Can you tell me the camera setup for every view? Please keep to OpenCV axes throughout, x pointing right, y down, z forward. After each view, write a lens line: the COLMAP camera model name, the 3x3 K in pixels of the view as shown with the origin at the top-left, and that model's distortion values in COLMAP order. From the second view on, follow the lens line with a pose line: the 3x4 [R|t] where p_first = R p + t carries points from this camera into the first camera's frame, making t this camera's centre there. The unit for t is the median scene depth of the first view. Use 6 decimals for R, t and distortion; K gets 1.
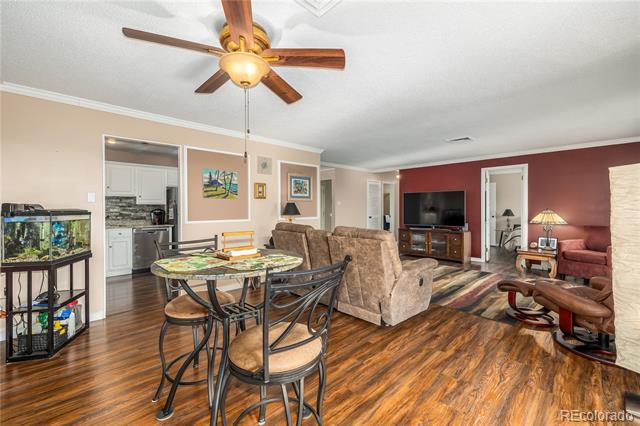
lens RADIAL K [[268.4, 0, 321.9], [0, 268.4, 210.8], [0, 0, 1]] dist [0.001081, 0.000383]
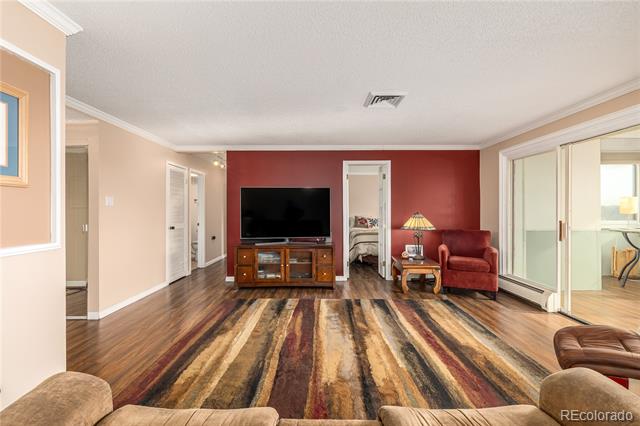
lens RADIAL K [[270.7, 0, 318.8], [0, 270.7, 209.9], [0, 0, 1]] dist [-0.000484, 0.000350]
pose [[0.694703, 0.003941, 0.719286, -0.029426], [0.007567, 0.999890, -0.012786, -0.006476], [-0.719257, 0.014326, 0.694597, 0.598215]]
